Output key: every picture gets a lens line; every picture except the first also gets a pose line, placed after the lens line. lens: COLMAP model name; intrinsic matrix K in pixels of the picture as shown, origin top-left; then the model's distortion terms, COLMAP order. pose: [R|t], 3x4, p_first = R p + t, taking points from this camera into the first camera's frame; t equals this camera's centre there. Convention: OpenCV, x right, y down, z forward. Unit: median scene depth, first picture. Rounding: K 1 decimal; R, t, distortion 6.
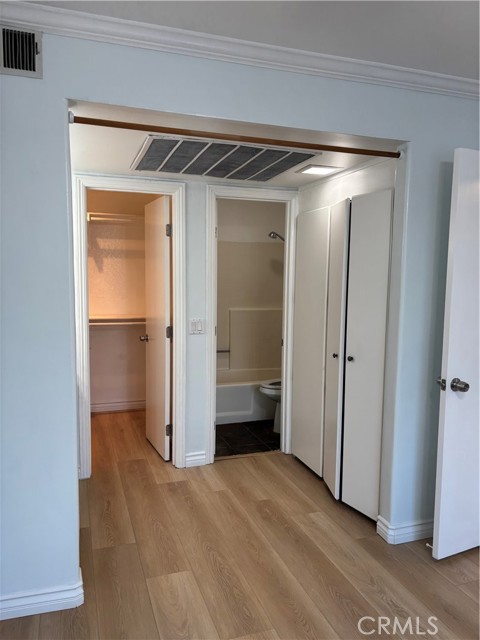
lens RADIAL K [[484.7, 0, 236.9], [0, 484.7, 321.1], [0, 0, 1]] dist [0.024517, -0.016048]
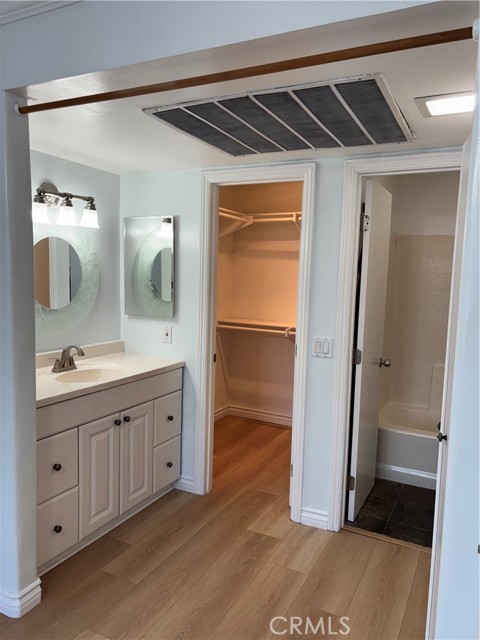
lens RADIAL K [[484.7, 0, 238.0], [0, 484.7, 319.9], [0, 0, 1]] dist [0.024517, -0.016048]
pose [[0.691641, 0.073120, -0.718530, 0.390121], [-0.087046, 0.996049, 0.017572, -0.035370], [0.716976, 0.050392, 0.695274, 0.382614]]
